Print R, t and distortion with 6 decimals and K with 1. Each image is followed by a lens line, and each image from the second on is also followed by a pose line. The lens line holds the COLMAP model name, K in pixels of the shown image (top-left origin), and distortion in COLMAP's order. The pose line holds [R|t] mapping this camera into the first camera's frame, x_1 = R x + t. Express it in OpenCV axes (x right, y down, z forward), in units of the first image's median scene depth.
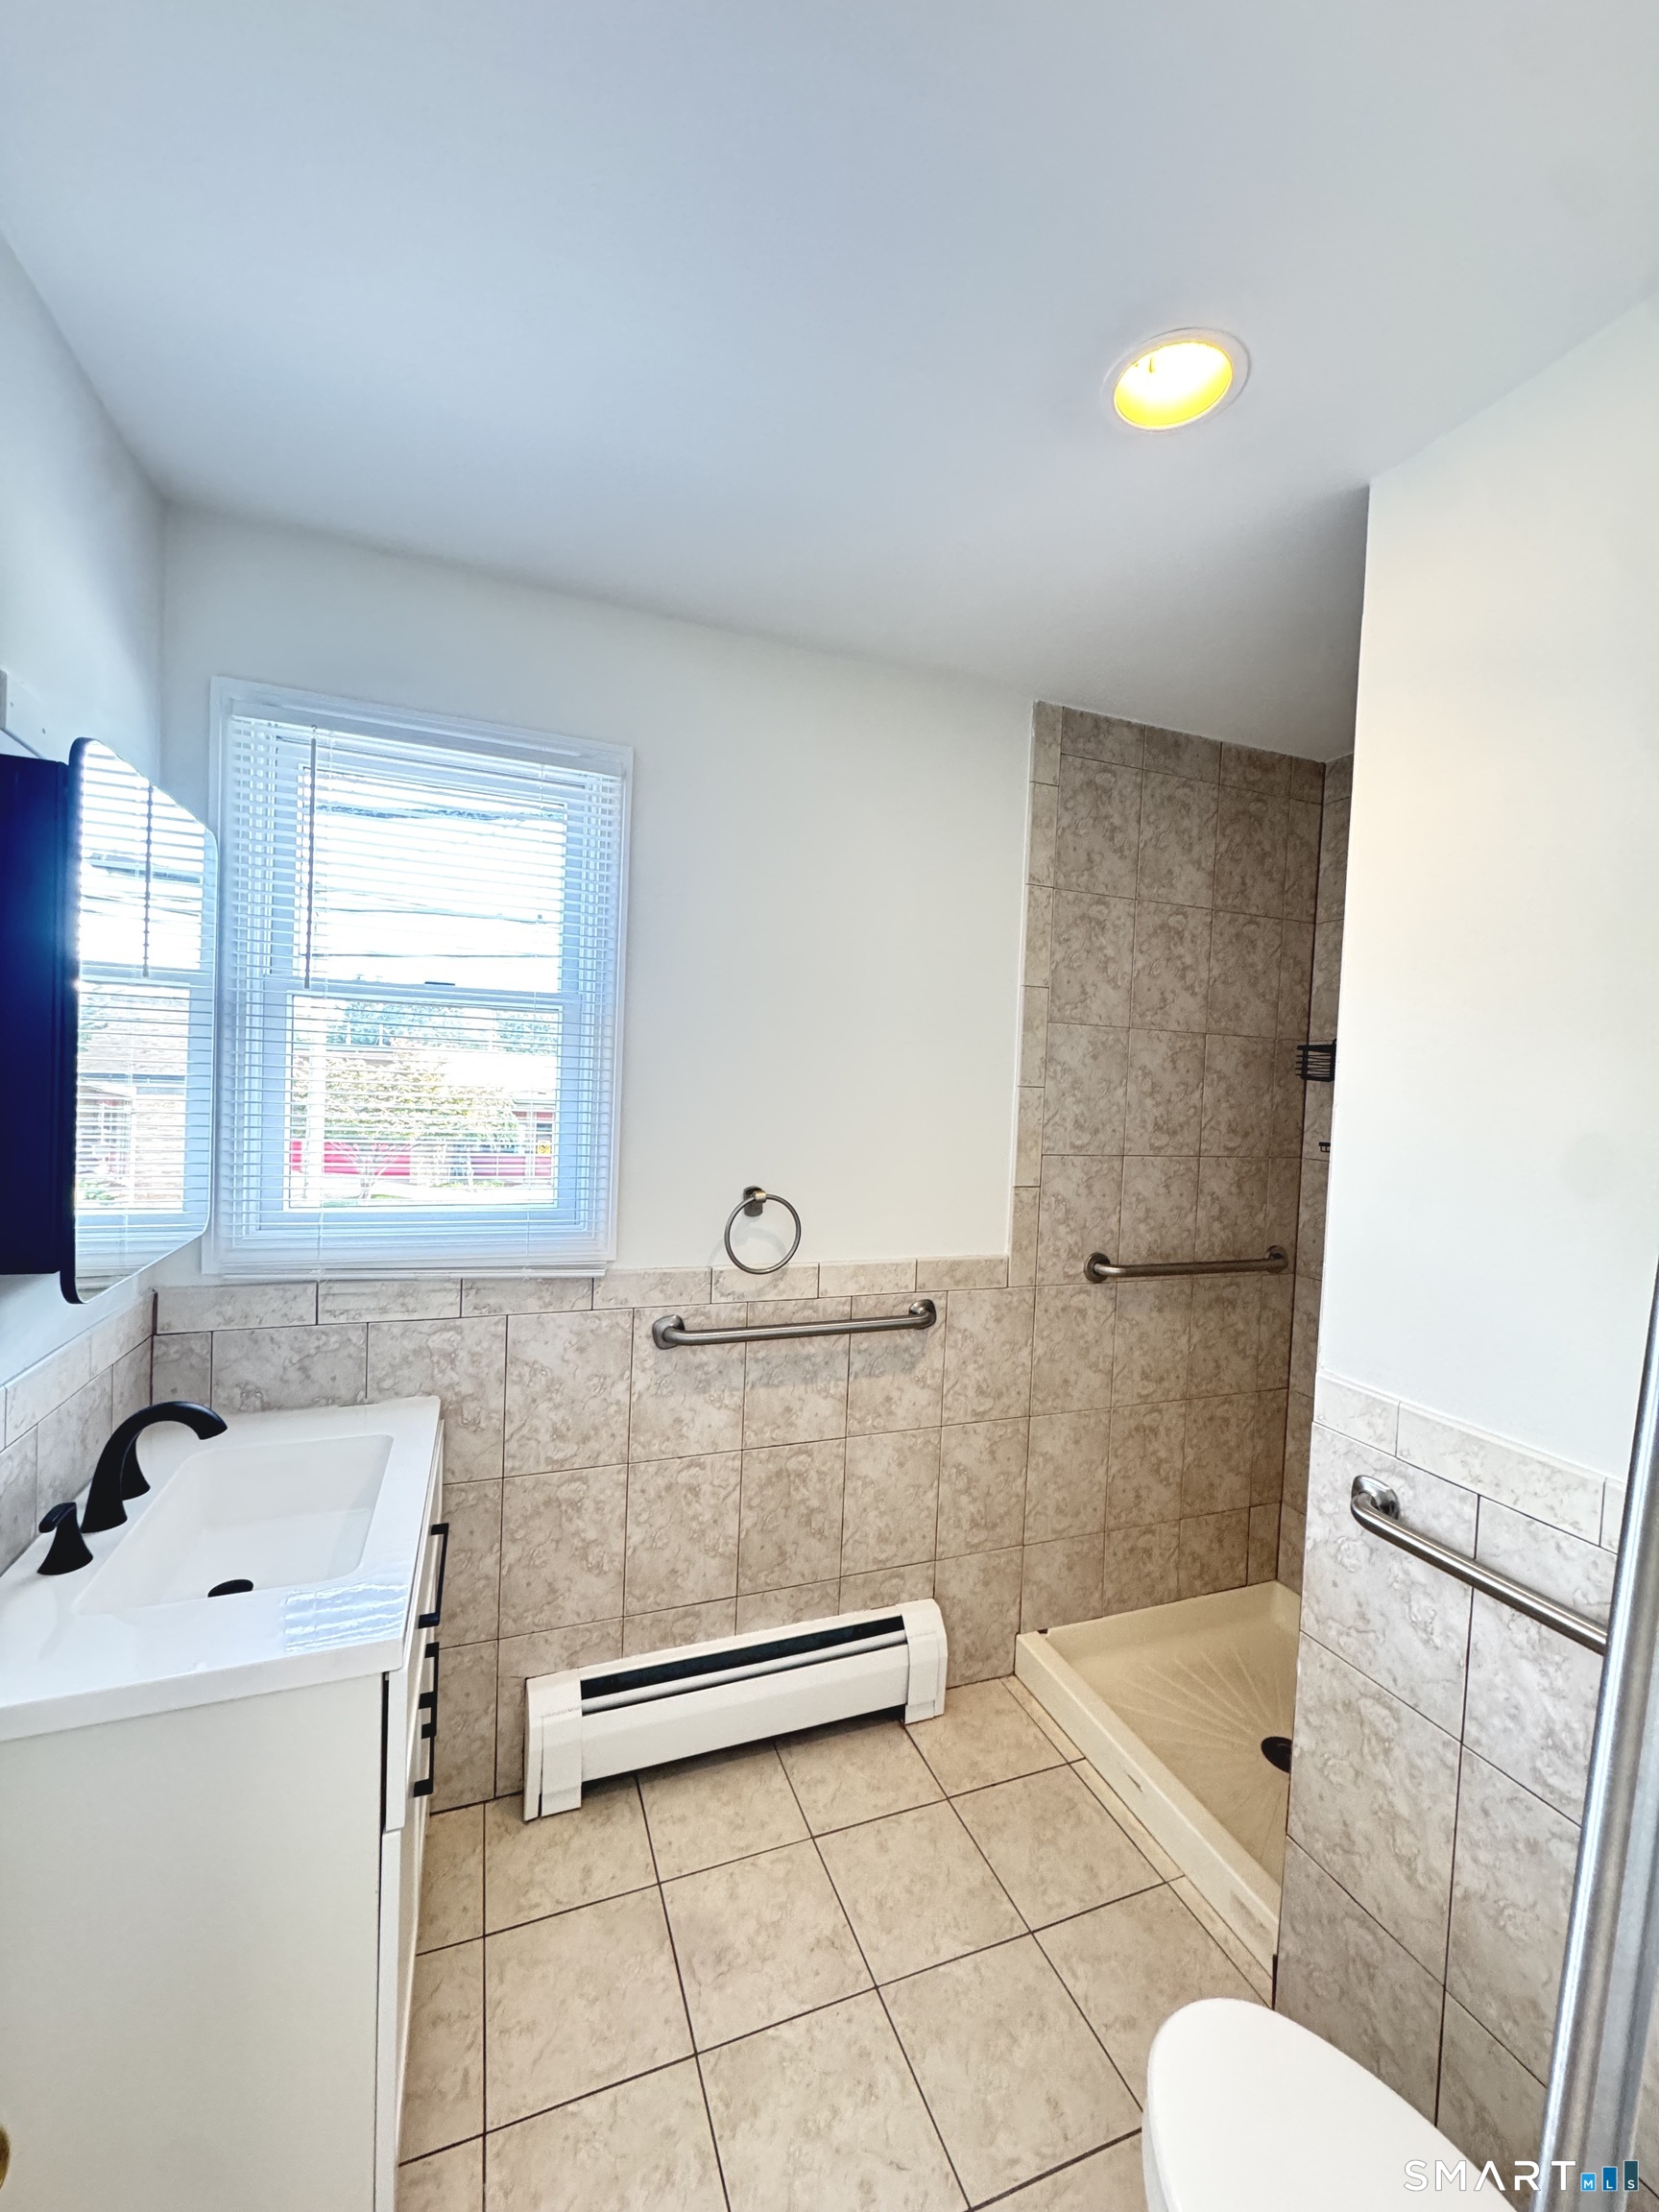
lens RADIAL K [[880.2, 0, 826.7], [0, 880.2, 1103.9], [0, 0, 1]] dist [-0.008073, 0.000817]
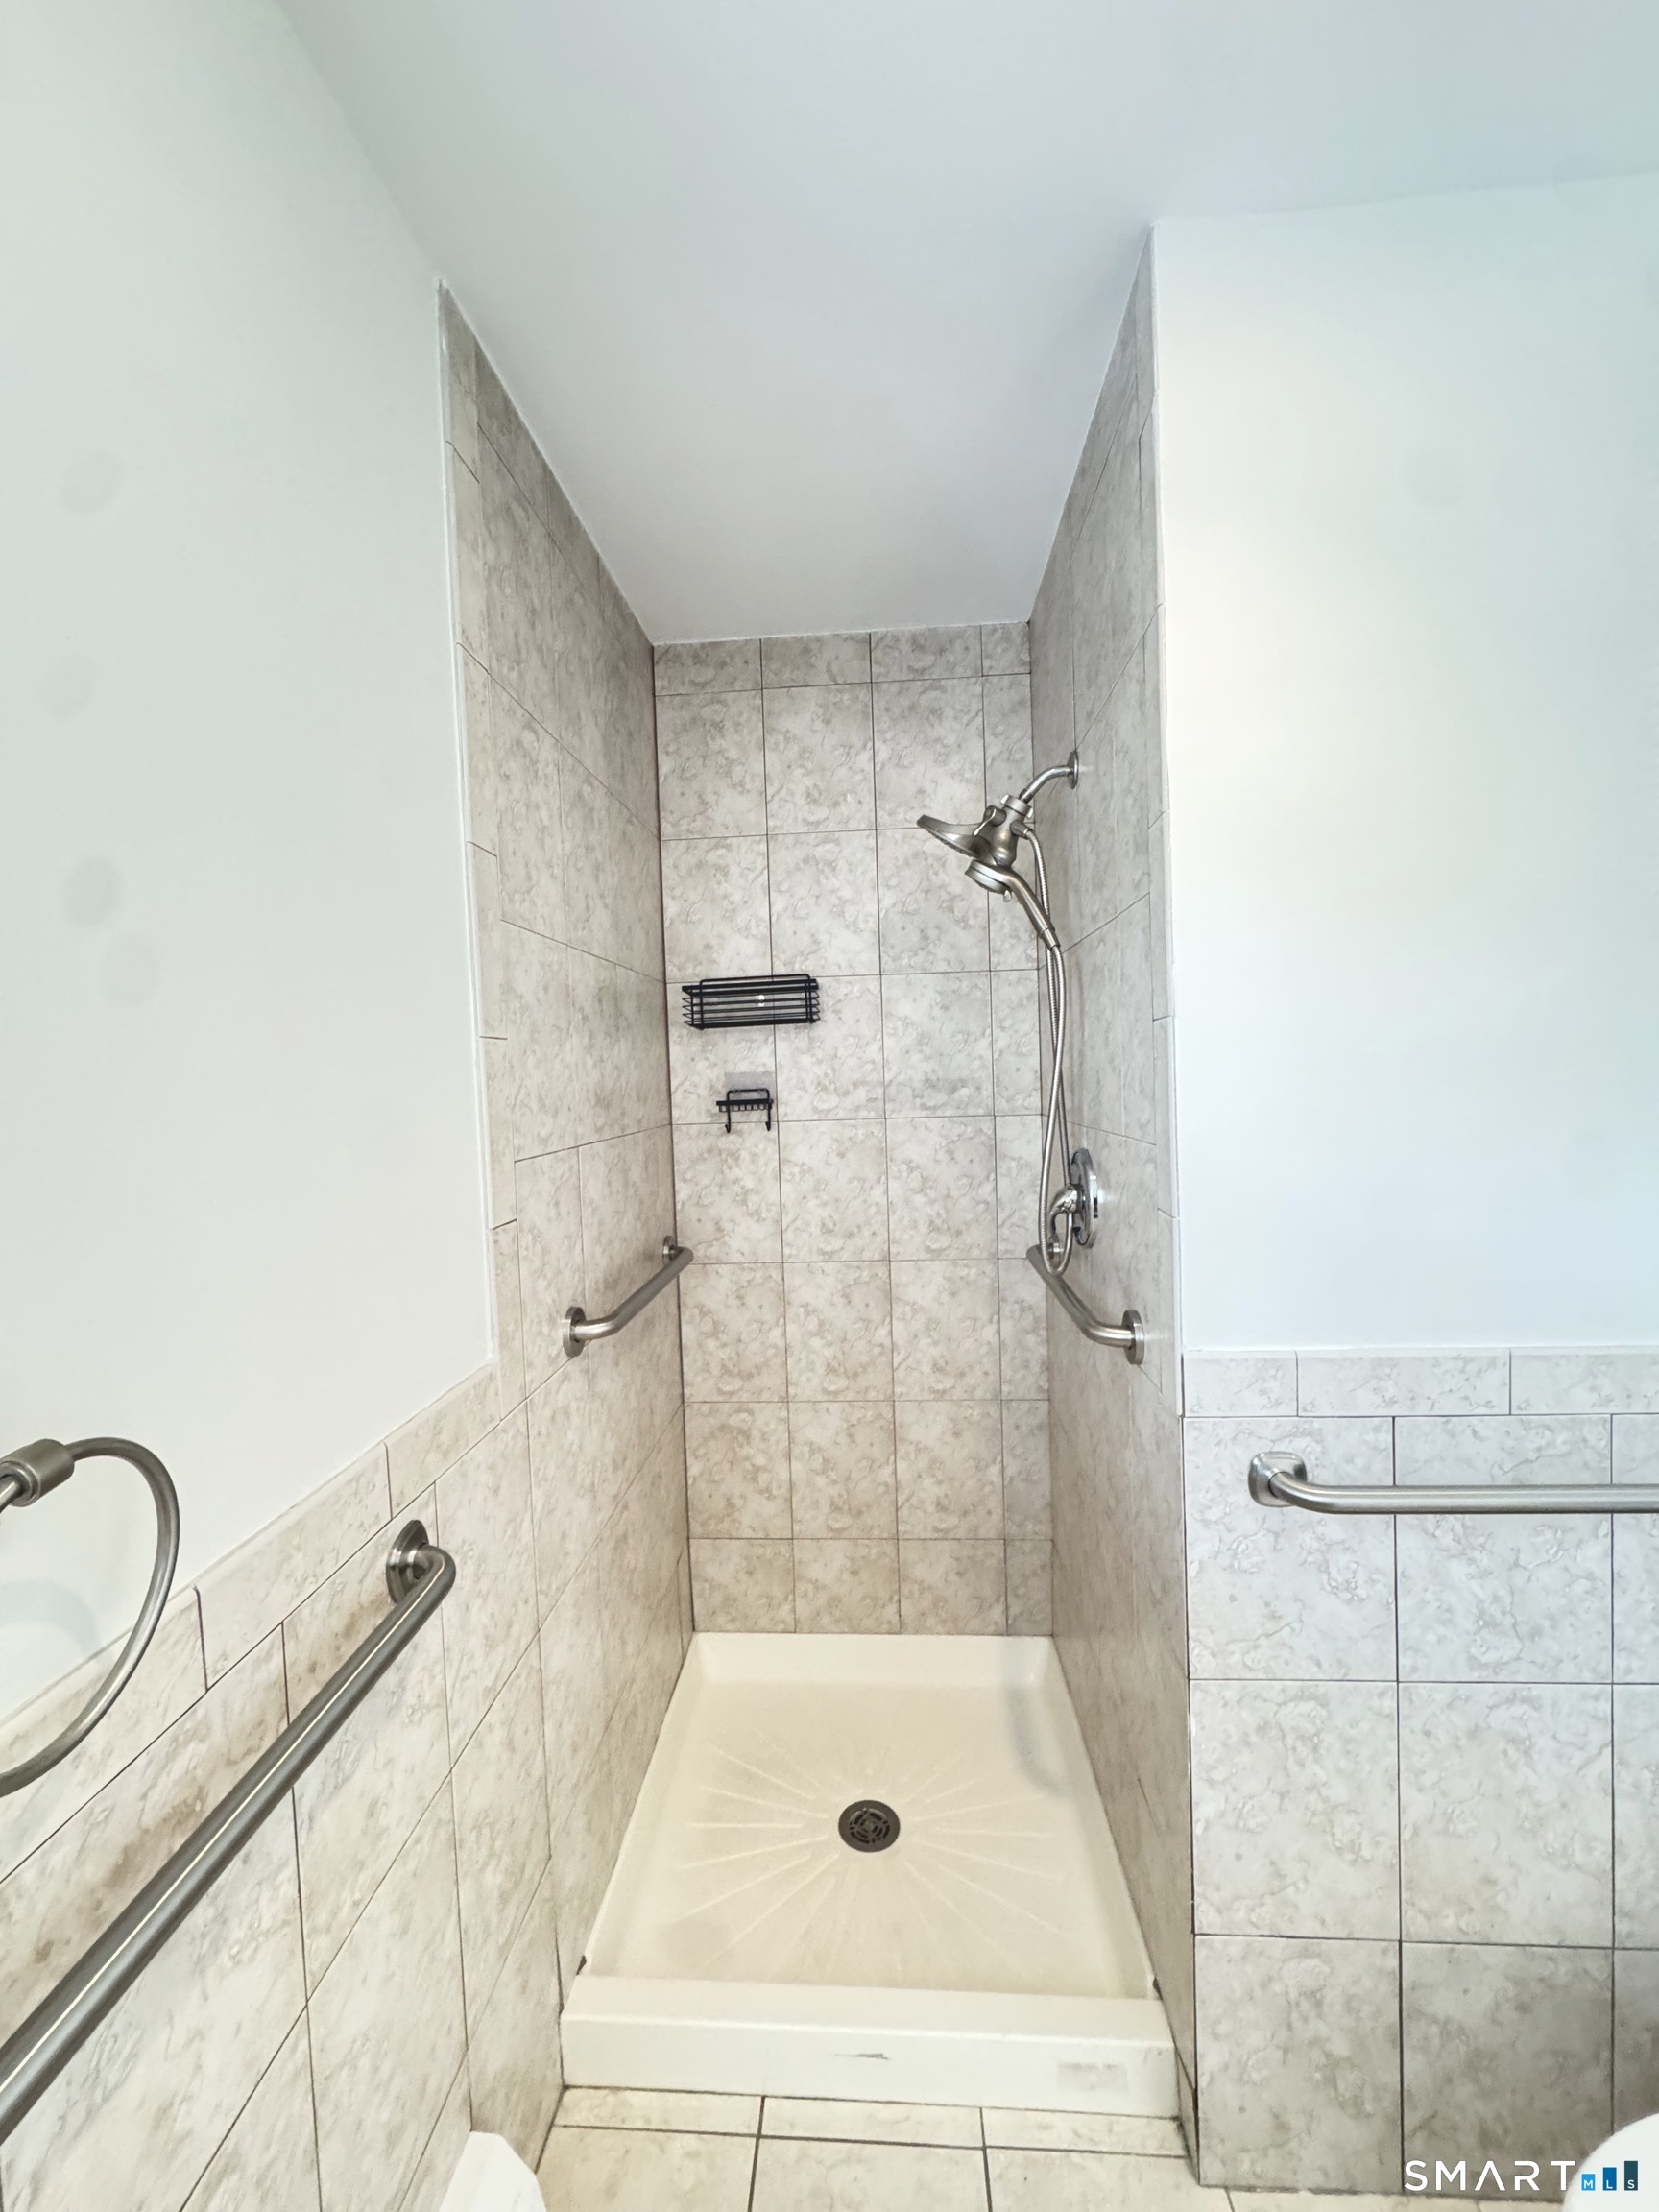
lens RADIAL K [[880.2, 0, 826.7], [0, 880.2, 1103.9], [0, 0, 1]] dist [-0.008073, 0.000817]
pose [[0.414314, -0.086272, 0.906036, -0.283270], [0.078484, 0.995176, 0.058870, 0.008622], [-0.906744, 0.046718, 0.419086, 0.984597]]
